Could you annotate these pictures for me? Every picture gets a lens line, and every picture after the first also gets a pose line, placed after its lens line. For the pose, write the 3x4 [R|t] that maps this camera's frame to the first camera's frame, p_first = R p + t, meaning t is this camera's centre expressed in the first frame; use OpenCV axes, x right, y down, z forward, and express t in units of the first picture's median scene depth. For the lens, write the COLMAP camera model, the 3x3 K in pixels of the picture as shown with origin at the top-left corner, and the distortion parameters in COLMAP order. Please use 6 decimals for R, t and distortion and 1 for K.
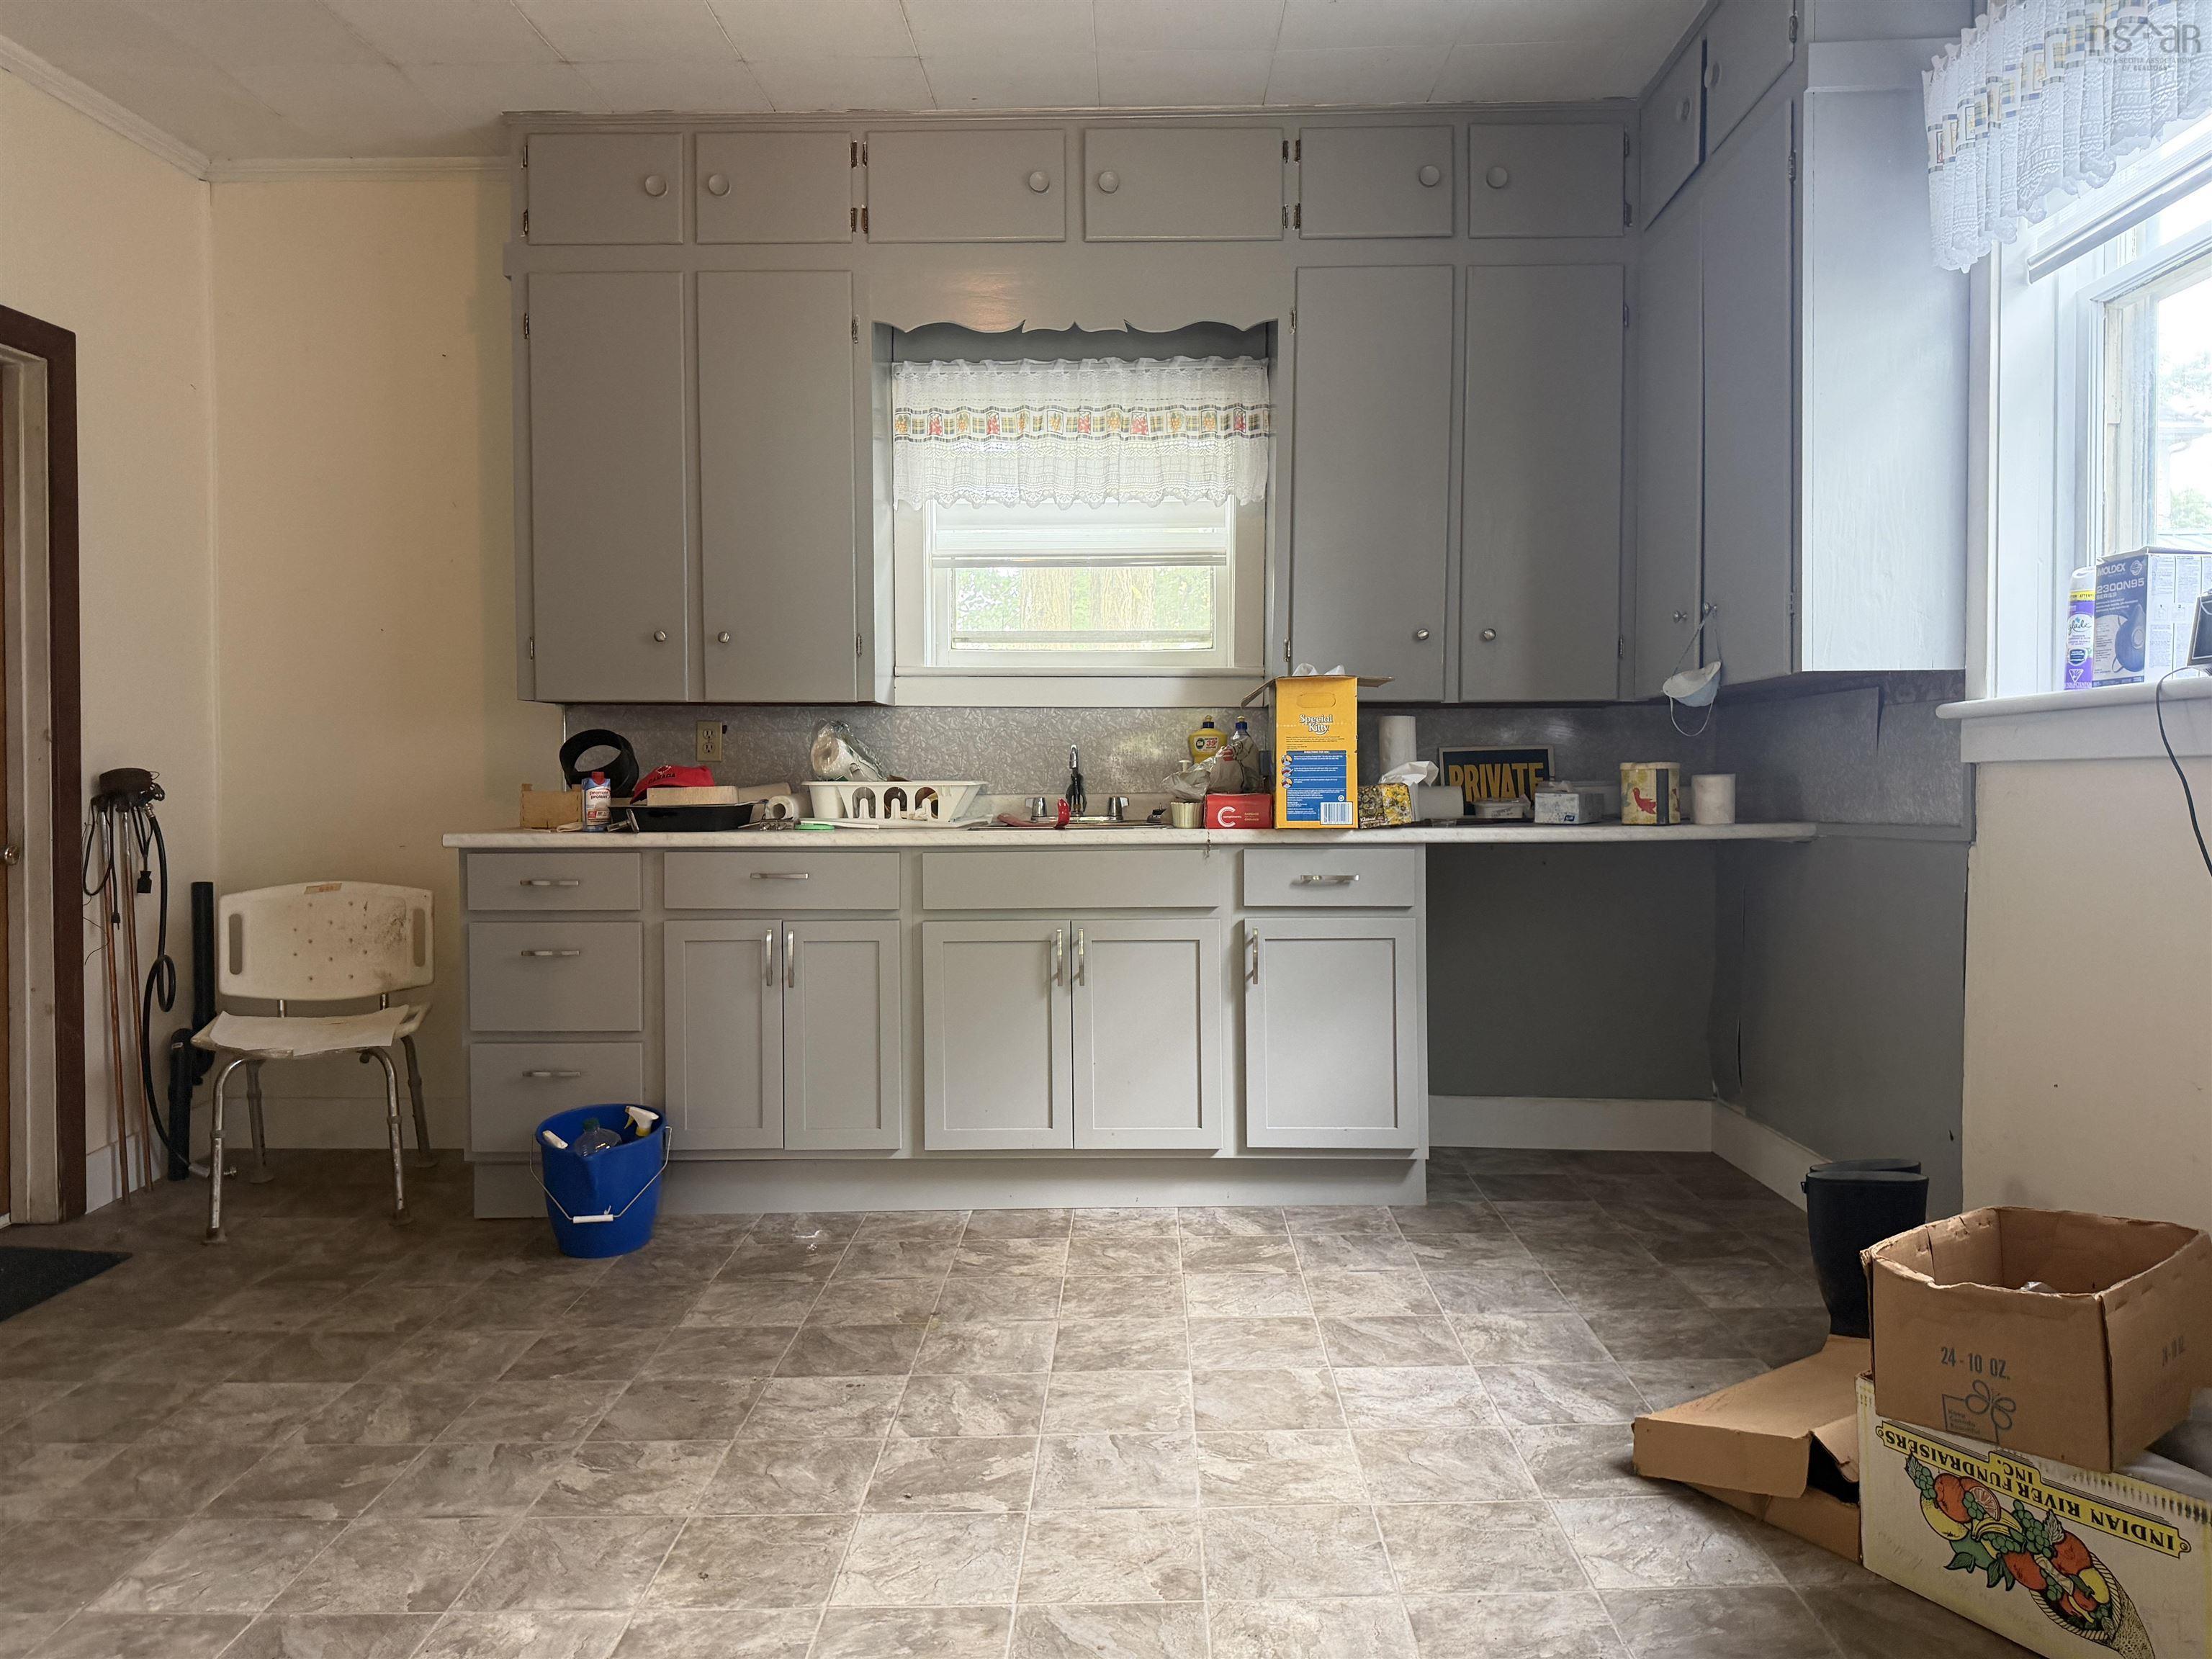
lens RADIAL K [[1603.4, 0, 1107.4], [0, 1603.4, 818.4], [0, 0, 1]] dist [0.105306, -0.107979]
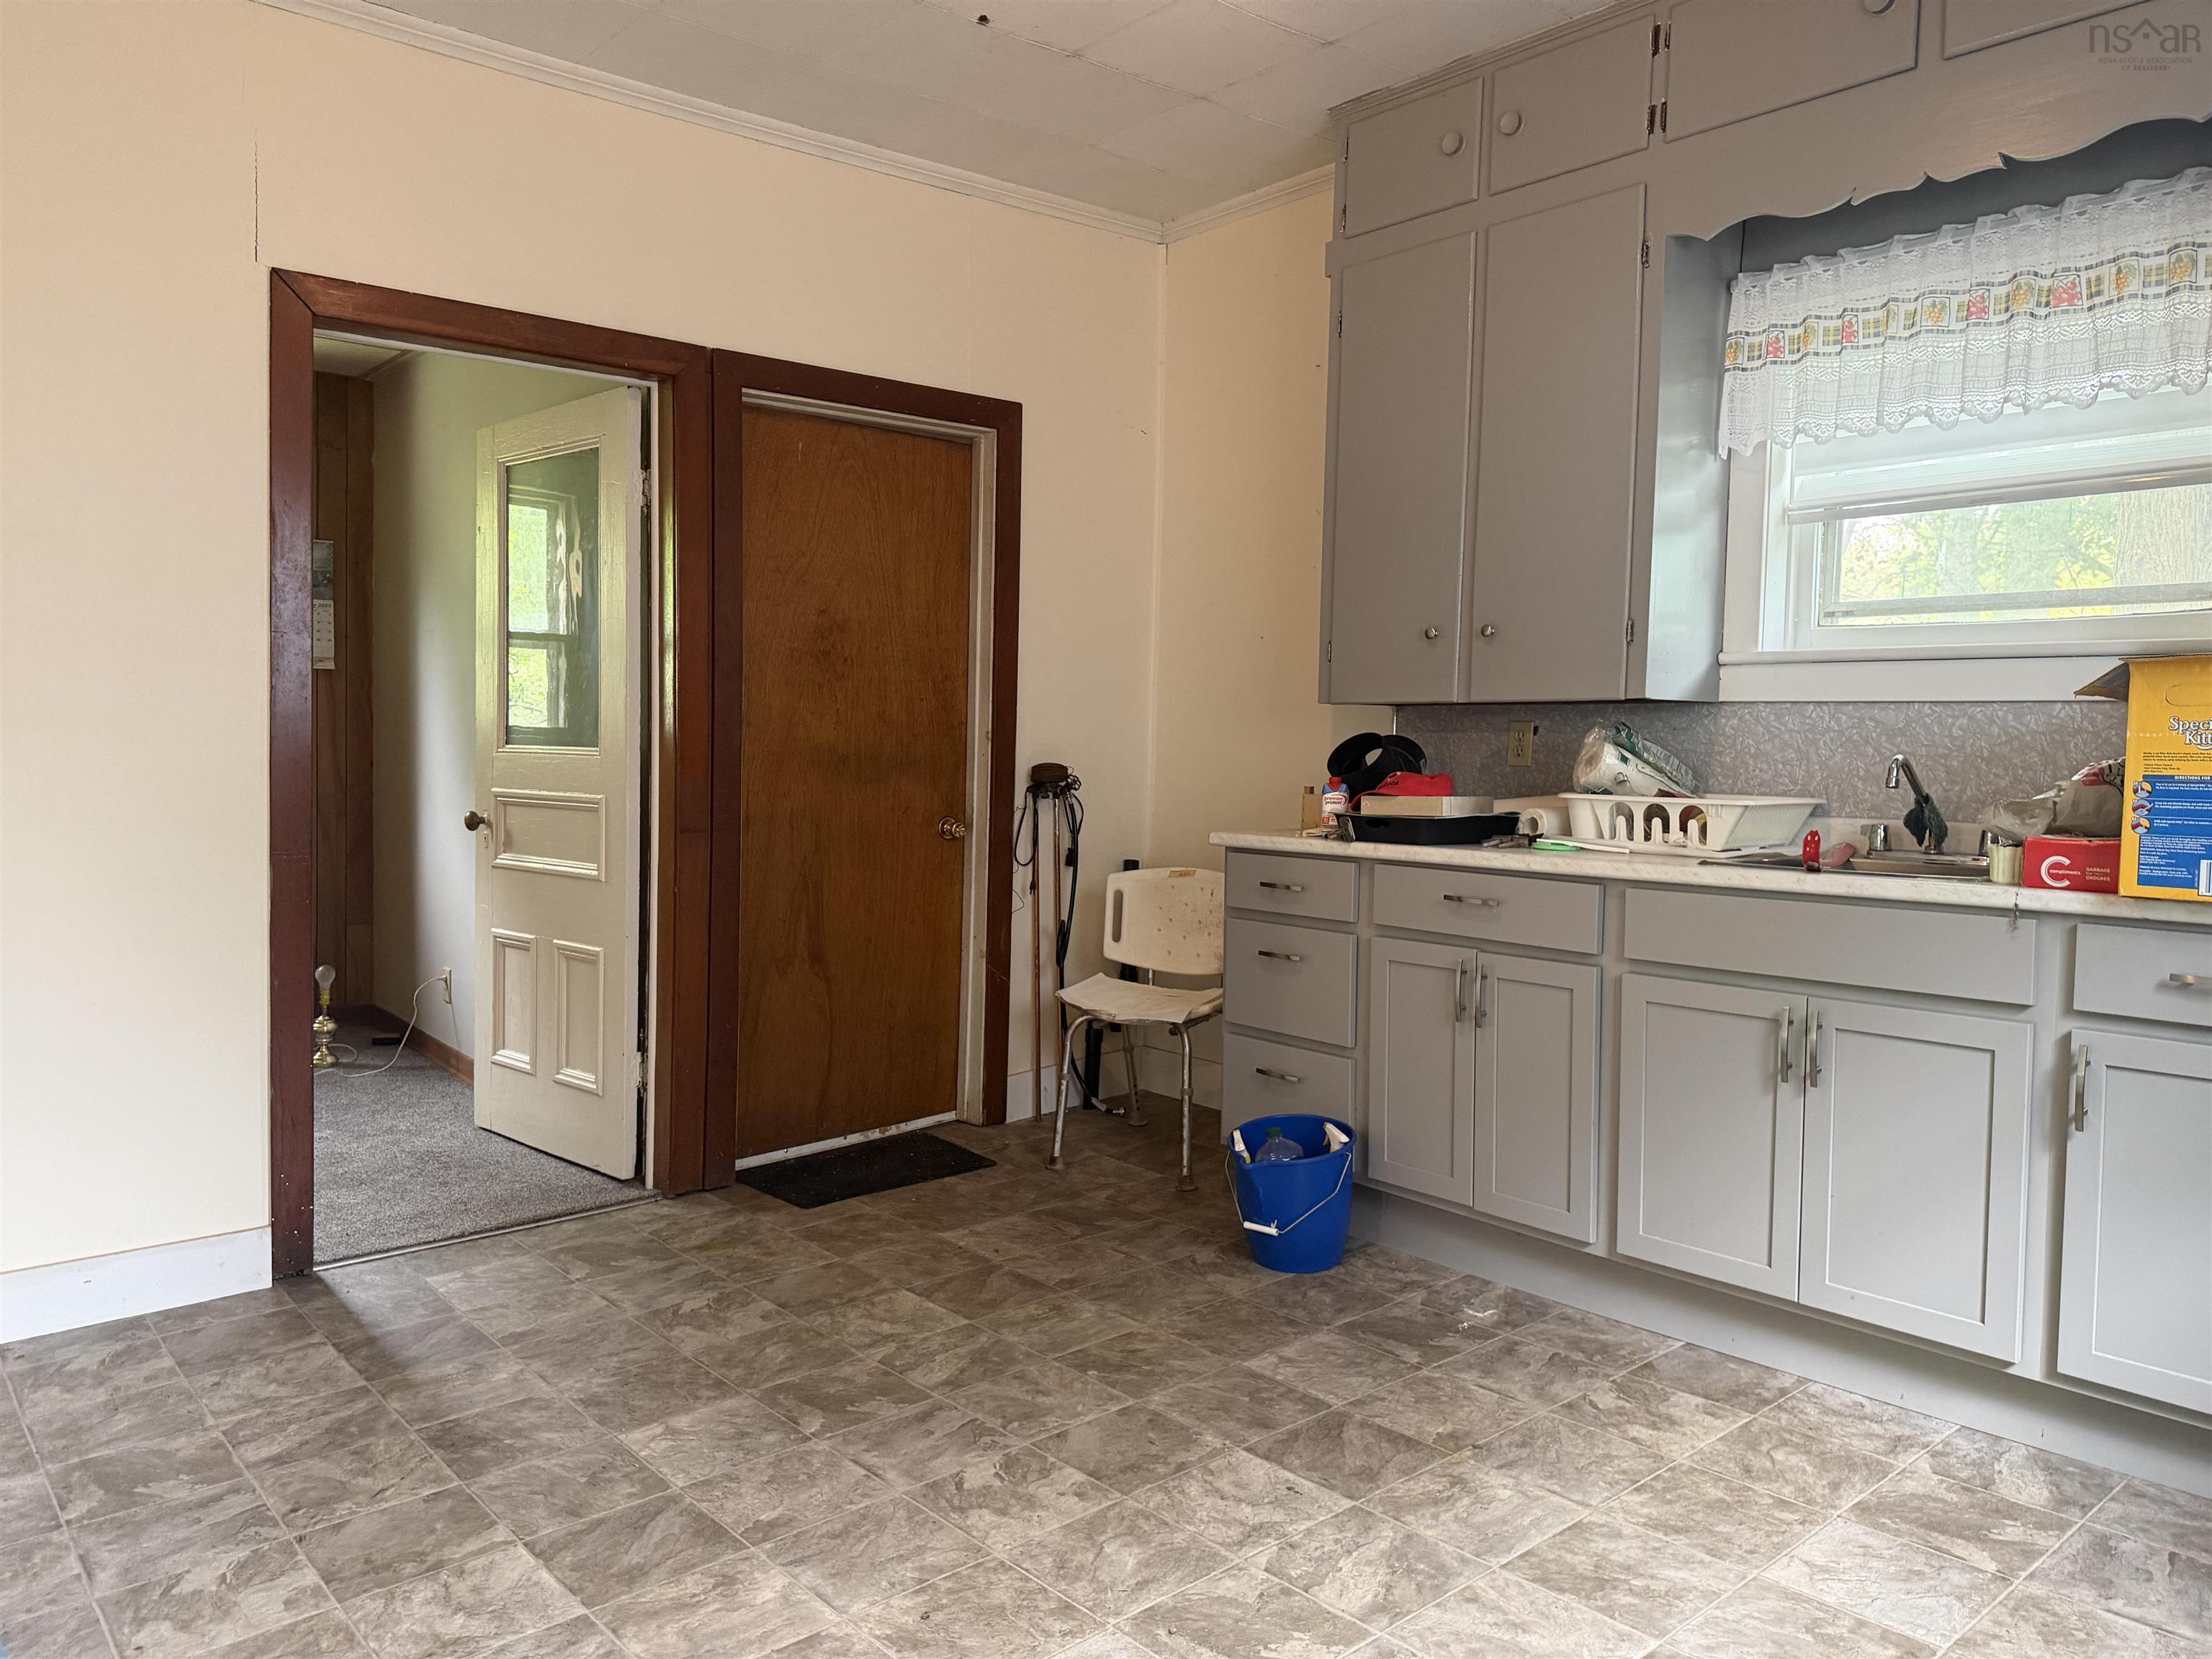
lens RADIAL K [[1603.4, 0, 1077.8], [0, 1603.4, 817.1], [0, 0, 1]] dist [0.105306, -0.107979]
pose [[0.664933, 0.049086, -0.745288, 0.316259], [-0.037341, 0.998775, 0.032466, -0.031271], [0.745969, 0.006242, 0.665951, 0.249131]]
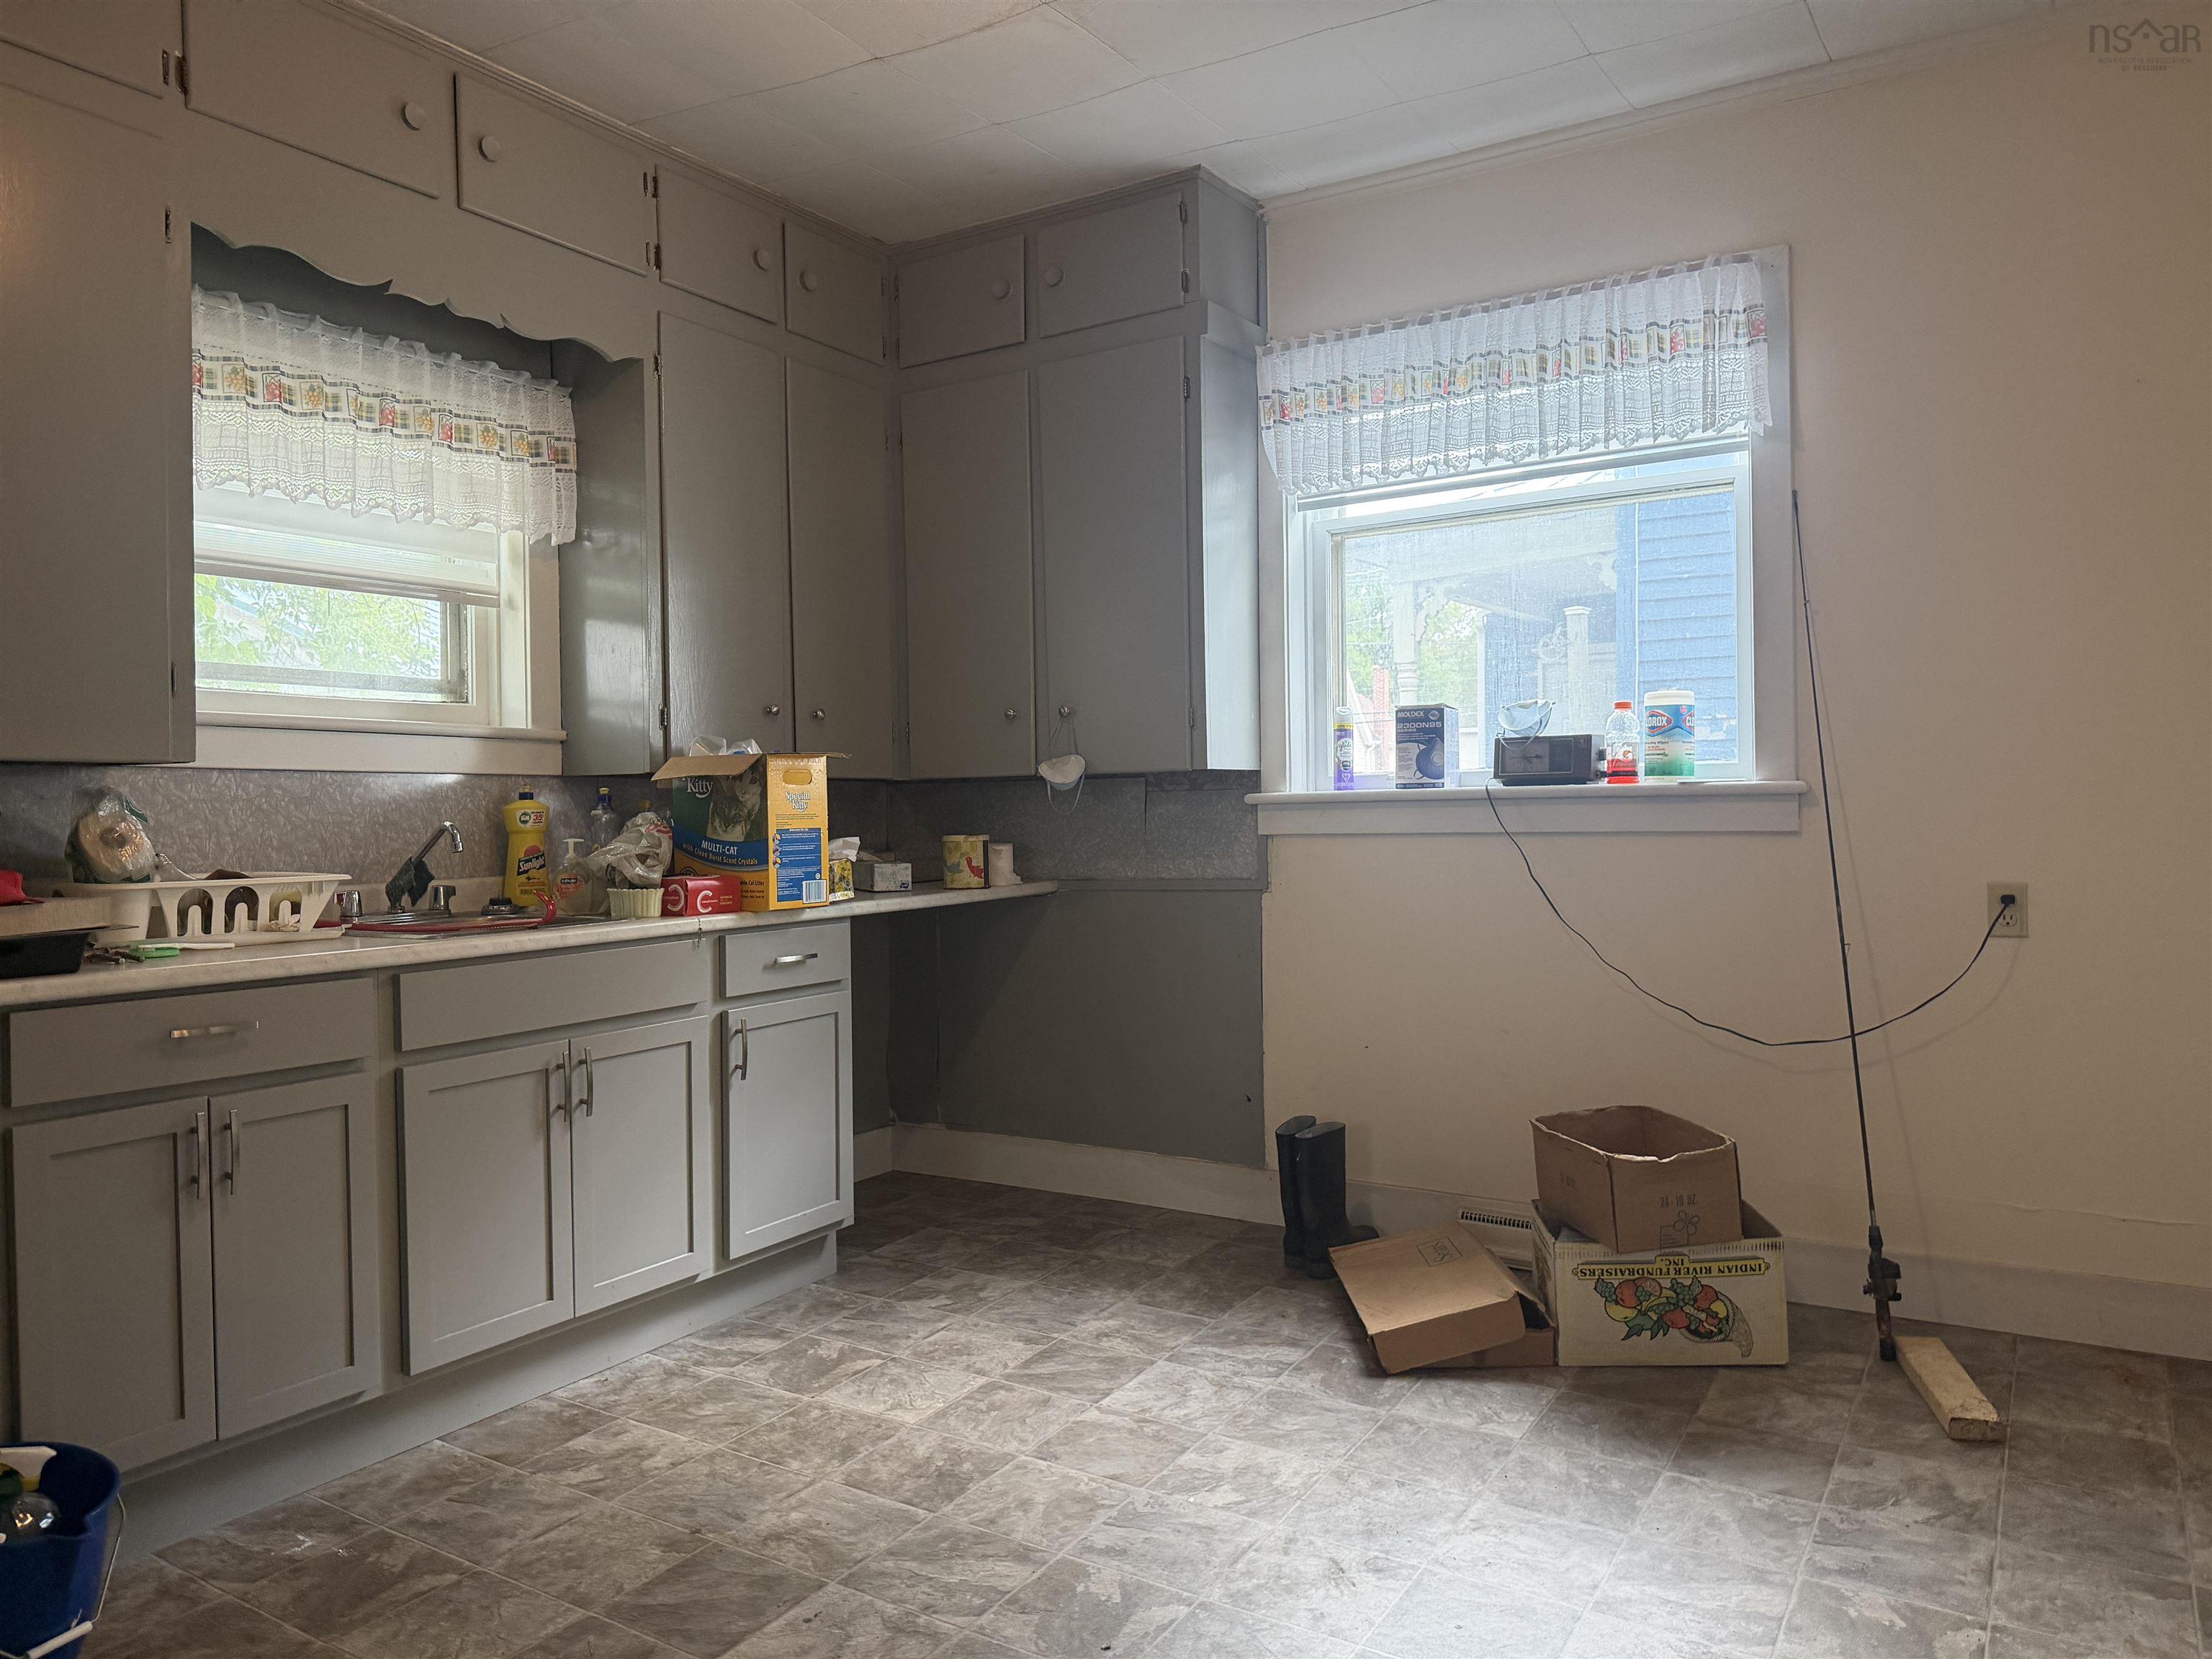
lens RADIAL K [[1603.4, 0, 1139.3], [0, 1603.4, 807.0], [0, 0, 1]] dist [0.105306, -0.107979]
pose [[0.484525, -0.004531, 0.874766, -0.621175], [0.030998, 0.999447, -0.011993, -0.036803], [-0.874228, 0.032927, 0.484397, 0.339960]]
